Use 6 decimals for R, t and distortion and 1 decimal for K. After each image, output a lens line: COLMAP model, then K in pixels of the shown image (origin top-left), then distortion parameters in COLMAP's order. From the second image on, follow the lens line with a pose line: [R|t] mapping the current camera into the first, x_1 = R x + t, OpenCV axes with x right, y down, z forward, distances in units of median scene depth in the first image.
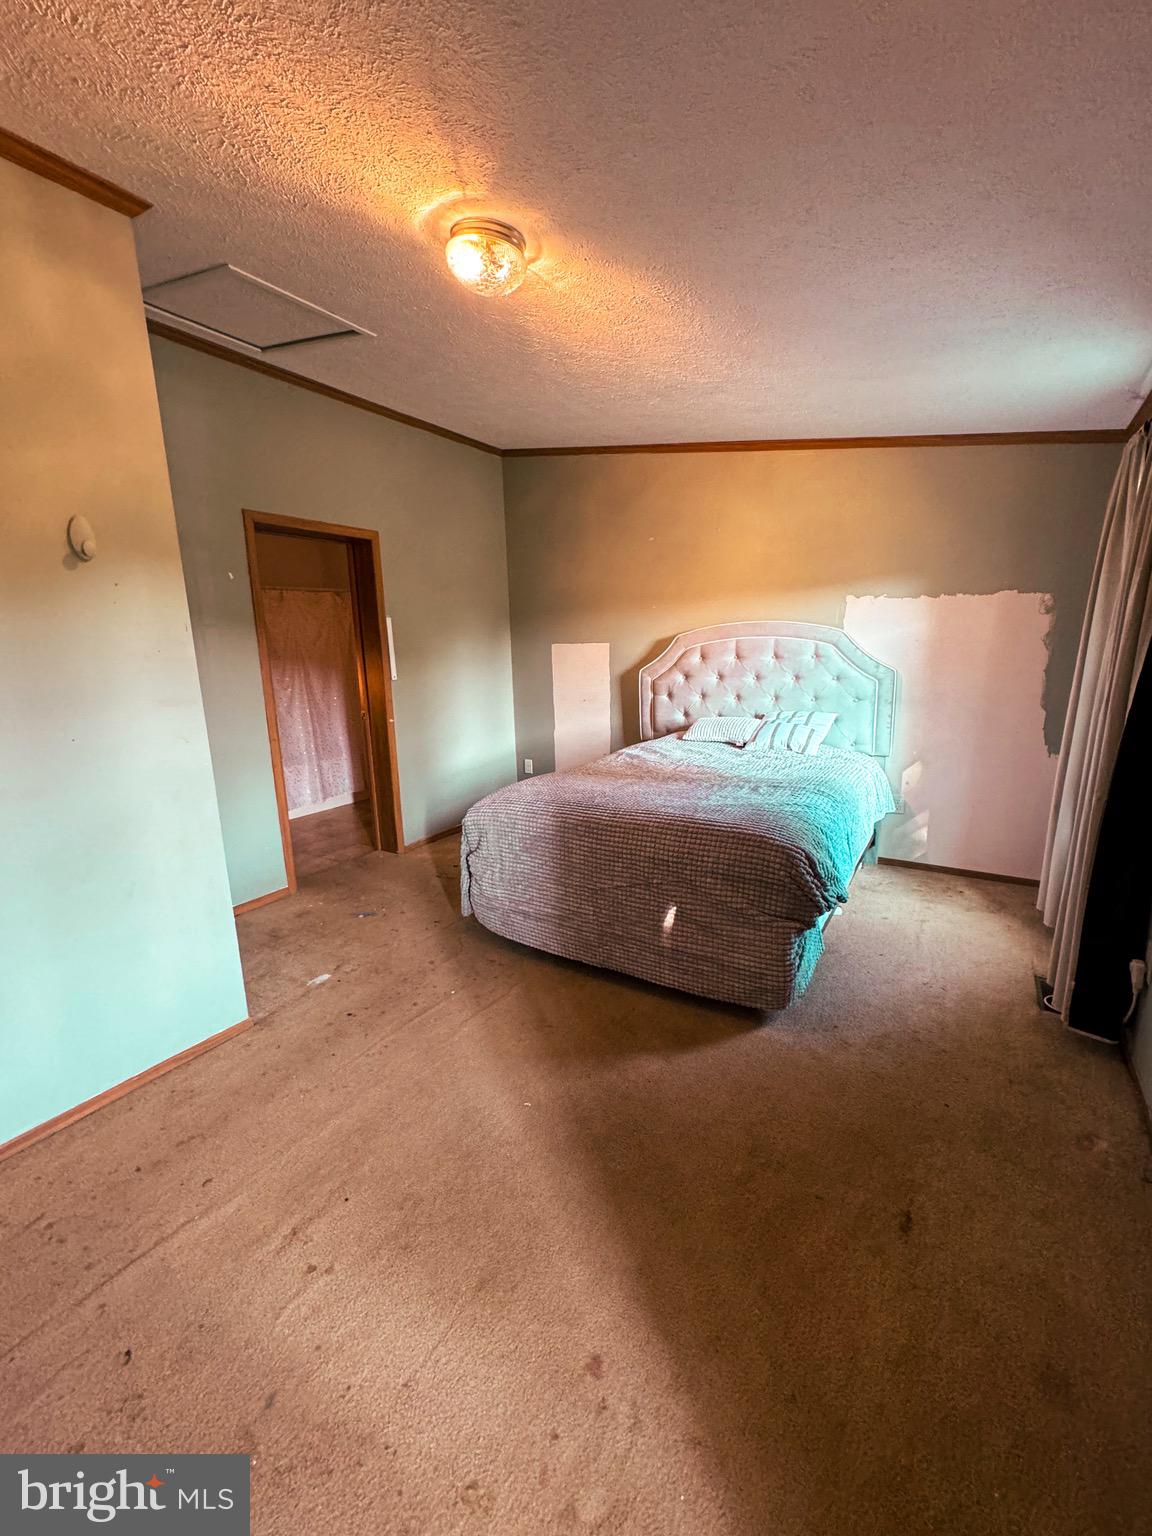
lens RADIAL K [[628.0, 0, 577.7], [0, 628.0, 767.4], [0, 0, 1]] dist [0.001124, -0.000052]
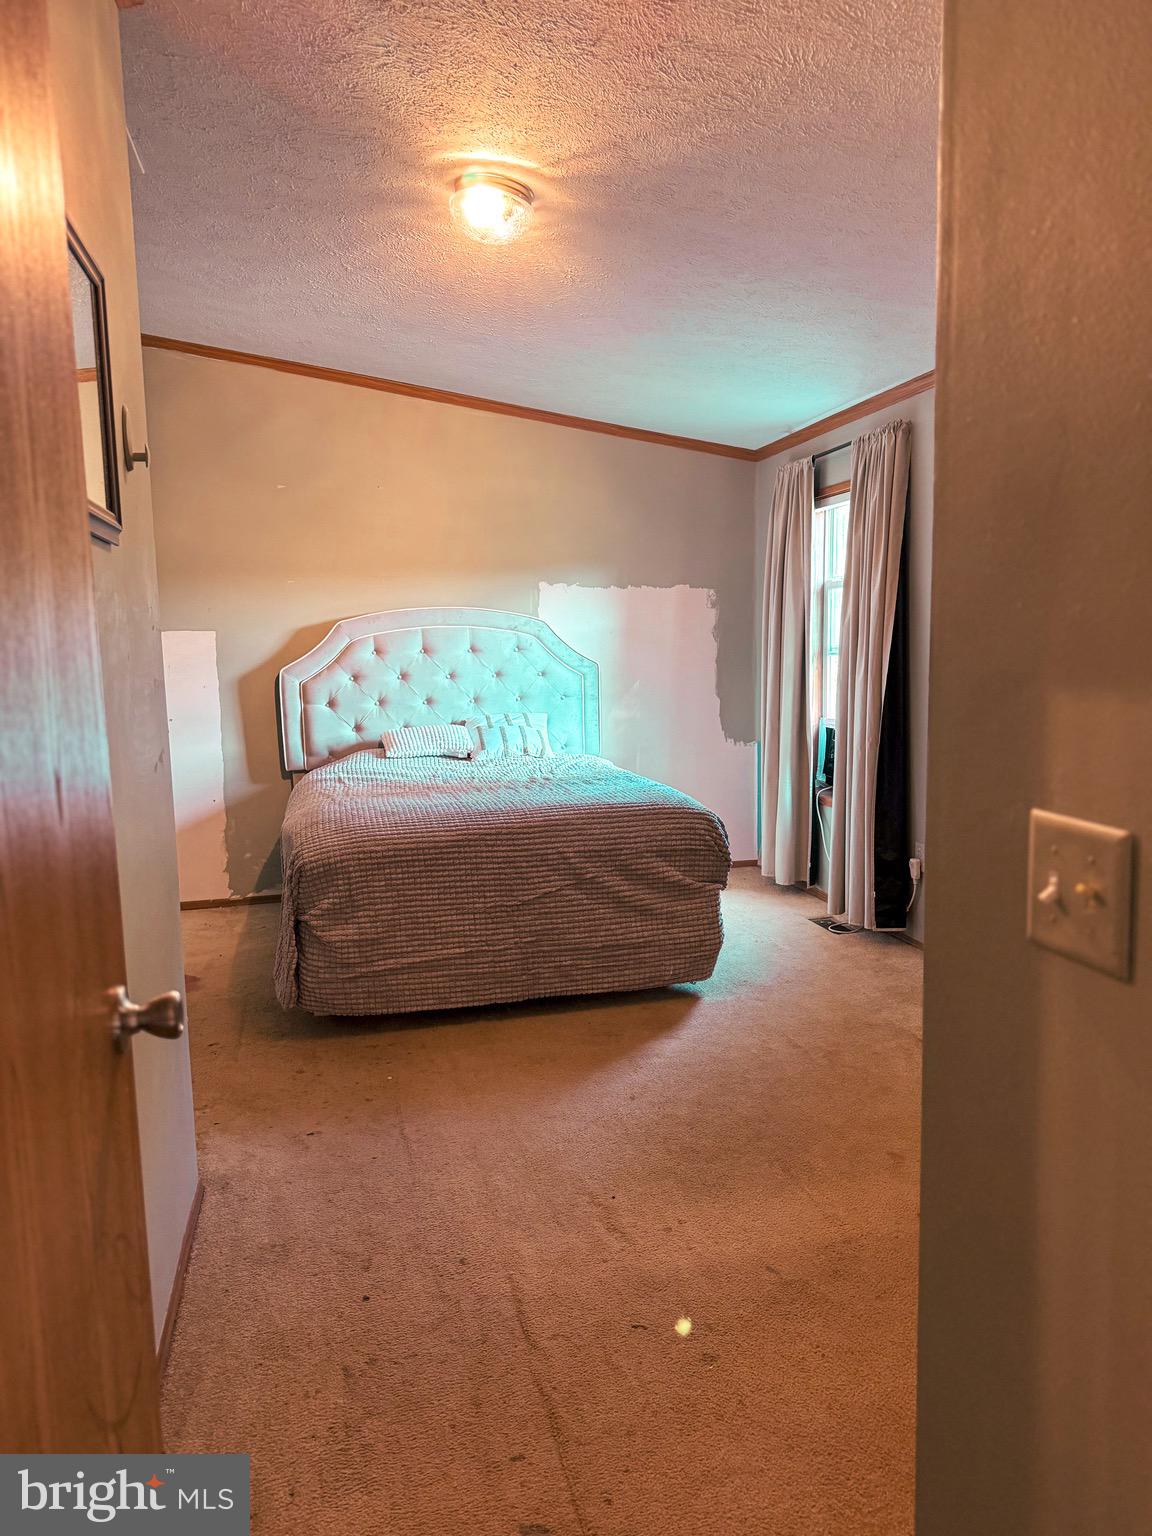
lens RADIAL K [[1078.3, 0, 580.3], [0, 1078.3, 777.5], [0, 0, 1]] dist [0.055348, -0.064943]
pose [[0.692476, -0.075777, 0.717451, -0.627306], [0.139215, 0.989813, -0.029824, 0.052505], [-0.707882, 0.120532, 0.695971, -0.065773]]
